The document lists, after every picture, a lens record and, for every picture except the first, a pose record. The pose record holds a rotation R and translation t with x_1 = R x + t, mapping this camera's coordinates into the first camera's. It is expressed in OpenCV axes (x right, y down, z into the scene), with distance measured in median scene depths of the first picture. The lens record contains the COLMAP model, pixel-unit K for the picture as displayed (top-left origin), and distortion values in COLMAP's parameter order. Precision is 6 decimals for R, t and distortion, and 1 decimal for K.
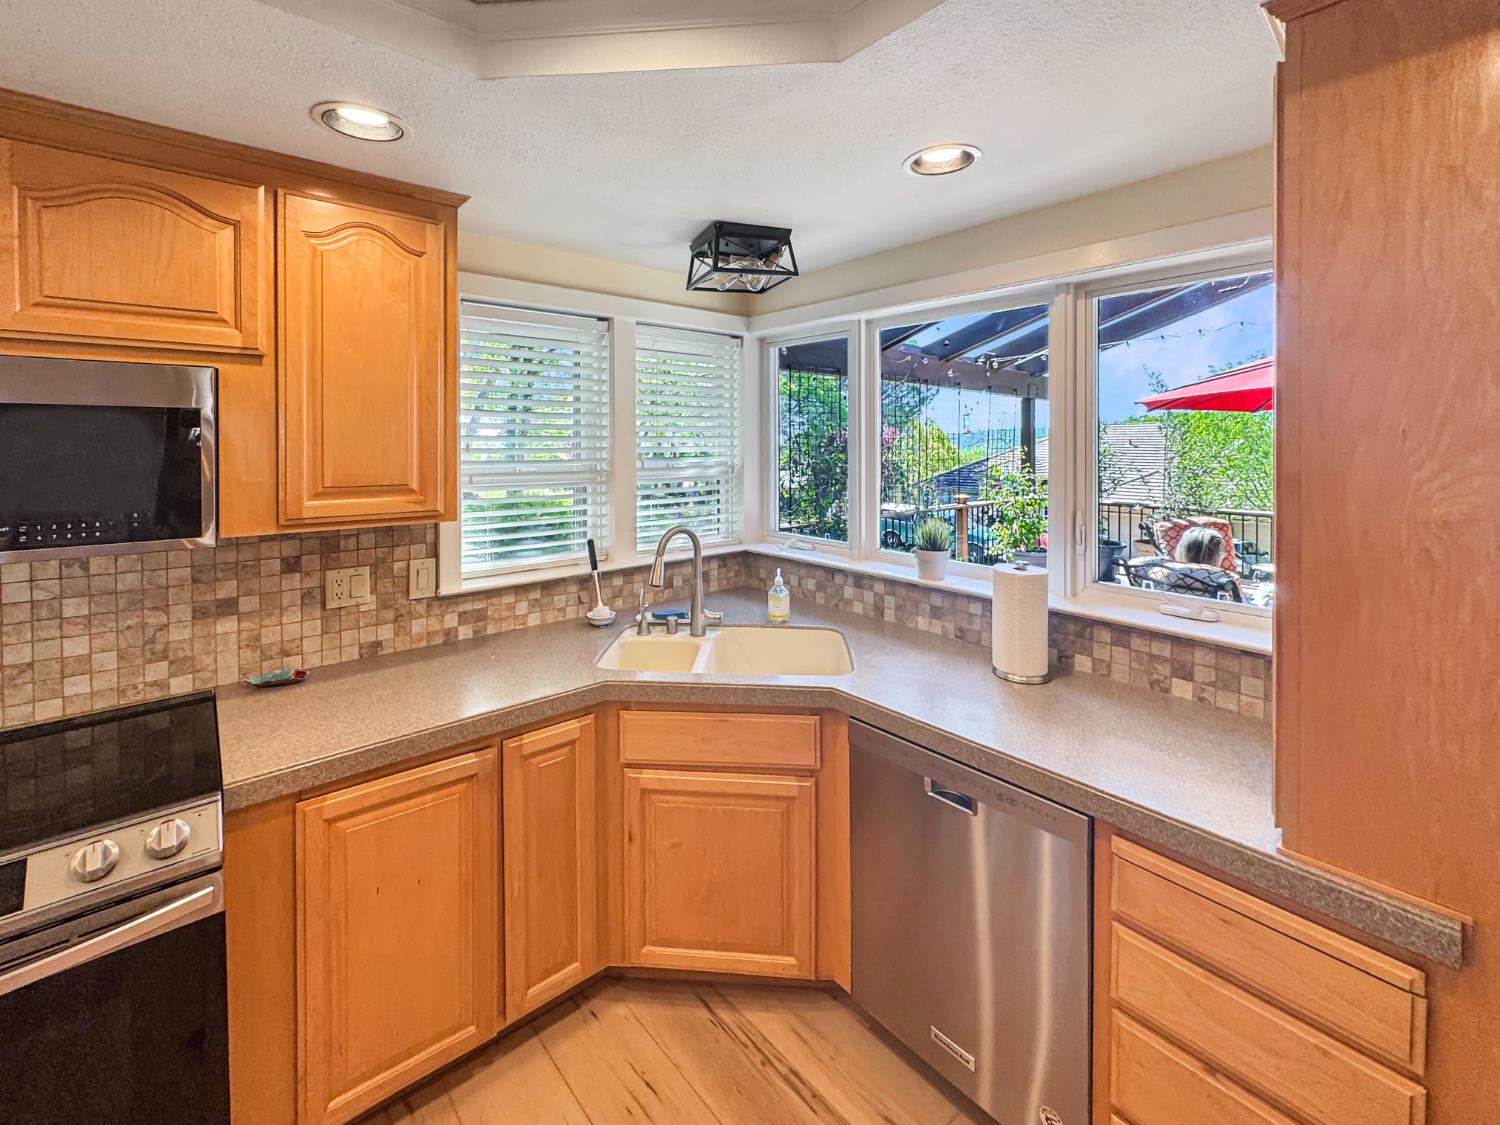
lens RADIAL K [[652.1, 0, 743.0], [0, 652.1, 445.9], [0, 0, 1]] dist [-0.000634, 0.000274]
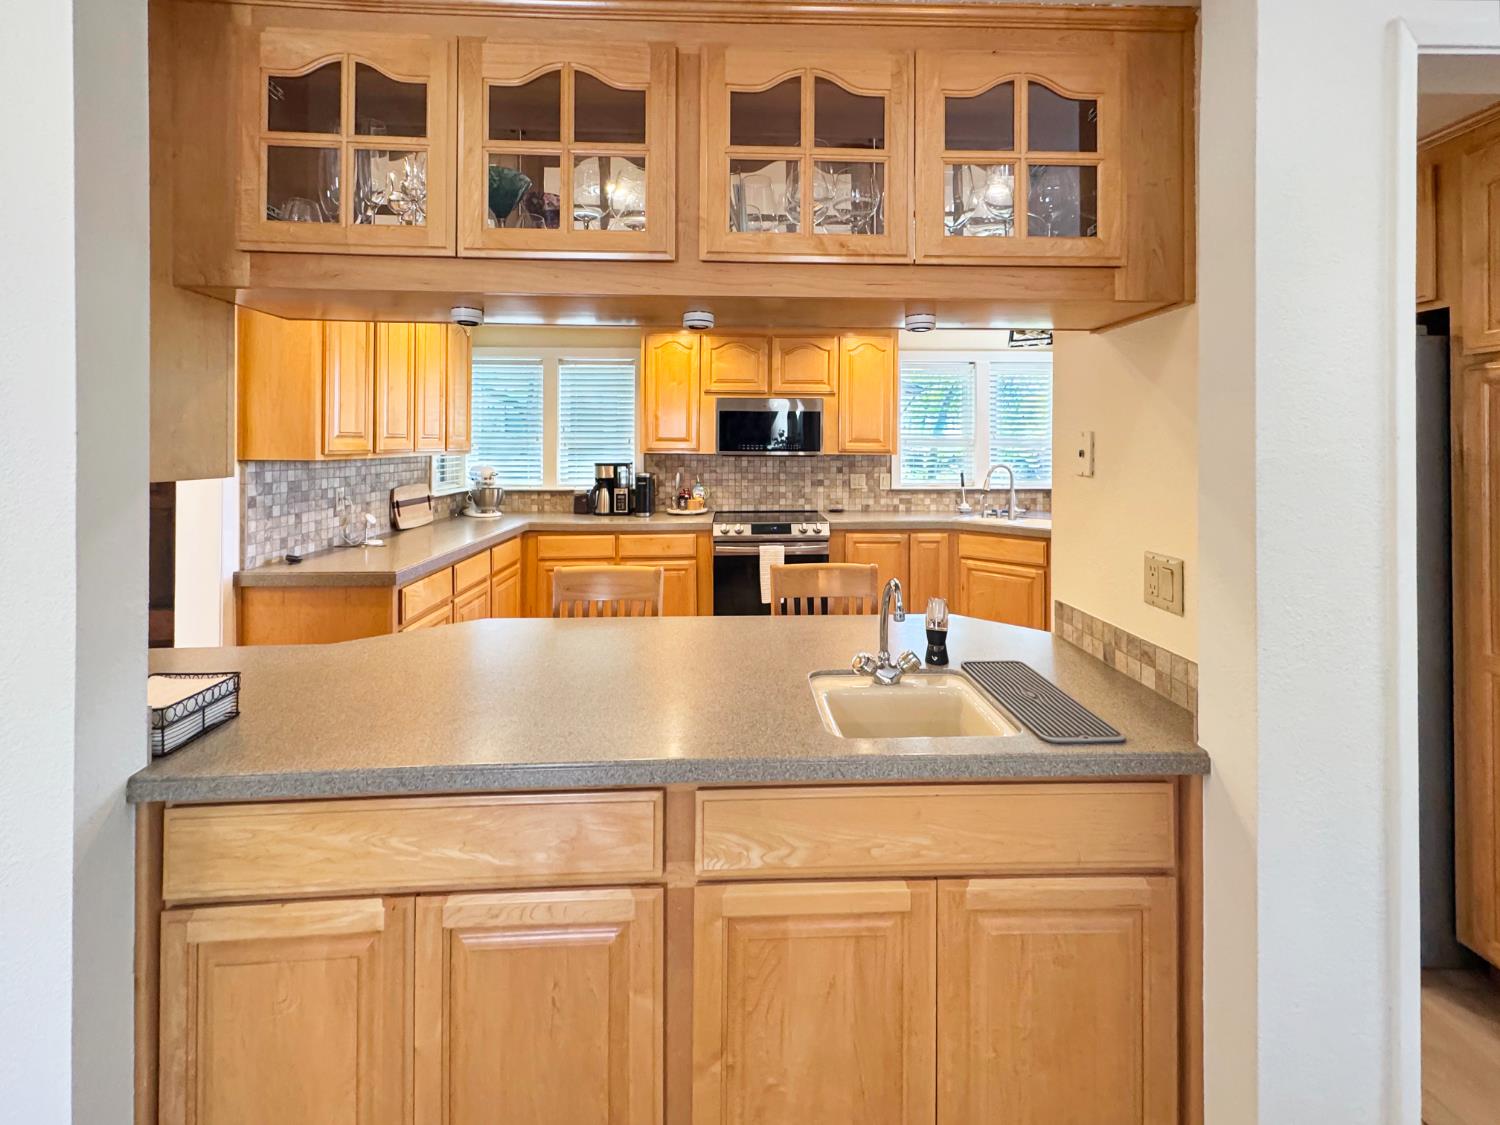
lens RADIAL K [[652.1, 0, 743.0], [0, 652.1, 445.9], [0, 0, 1]] dist [-0.000634, 0.000274]
pose [[0.769208, 0.001686, -0.638997, 0.729821], [-0.007882, 0.999945, -0.006850, 0.108806], [0.638950, 0.010306, 0.769179, -1.346007]]
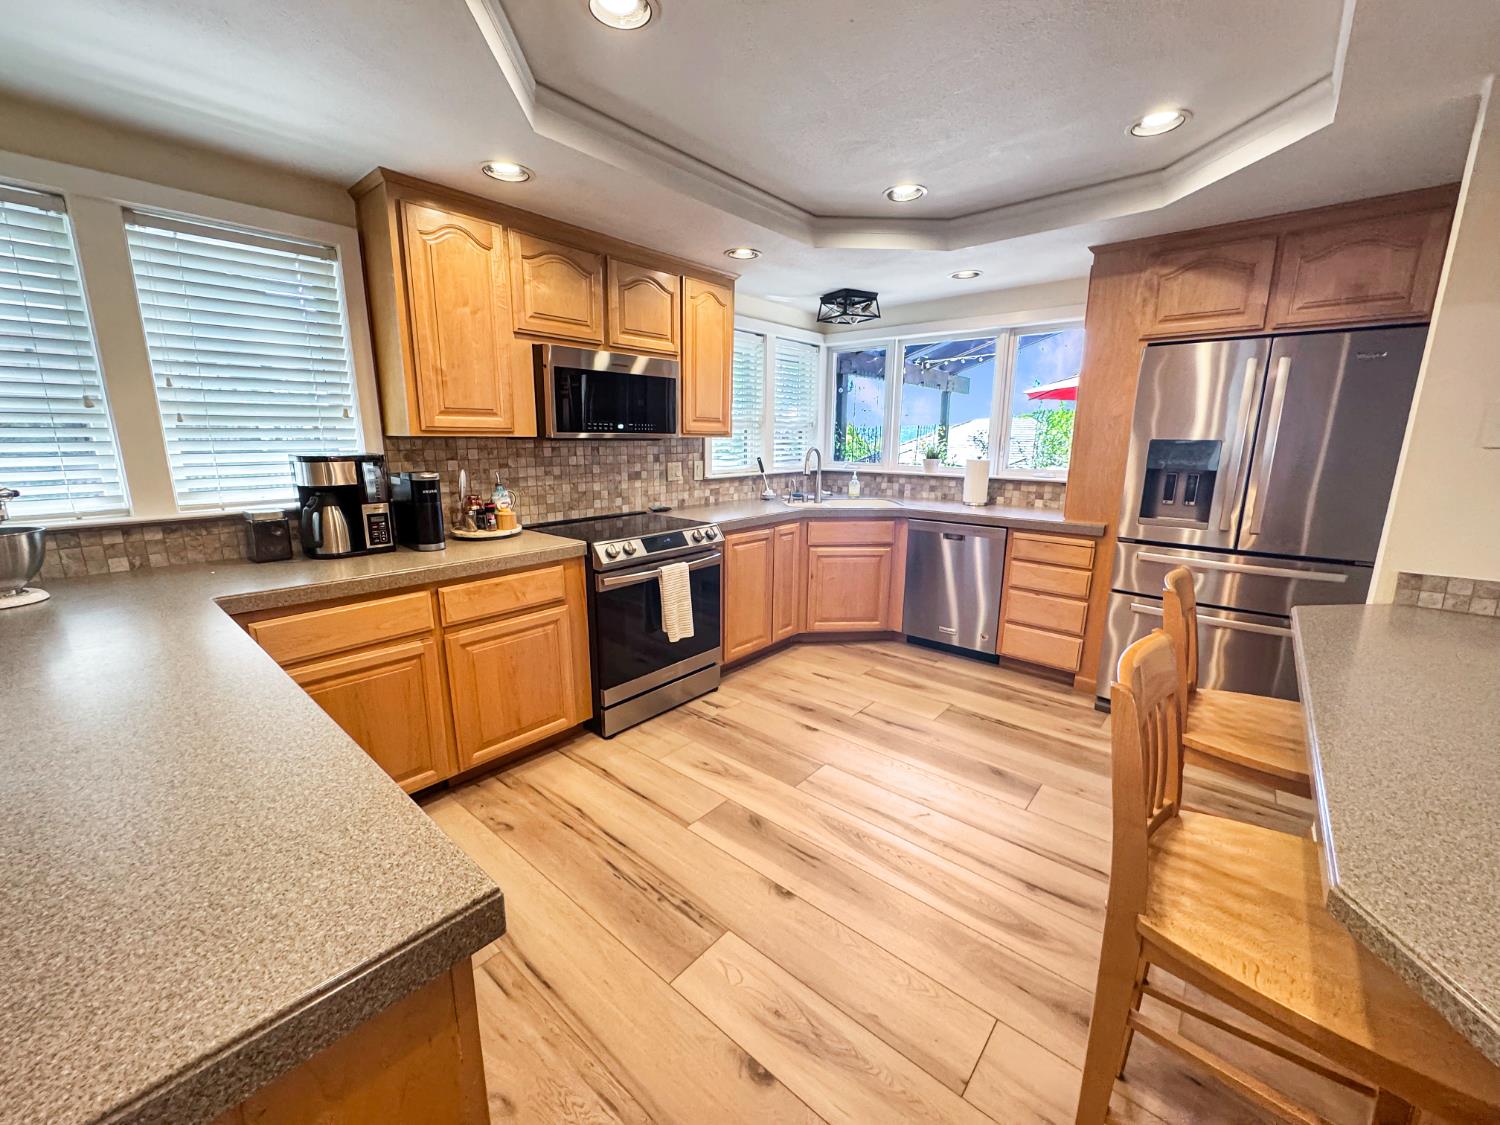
lens RADIAL K [[603.3, 0, 750.0], [0, 603.3, 562.5], [0, 0, 1]] dist [0.002254, 0.000007]
pose [[0.989303, -0.026317, 0.143479, -0.705568], [-0.002539, 0.980336, 0.197321, 0.131435], [-0.145850, -0.195574, 0.969783, -1.047239]]
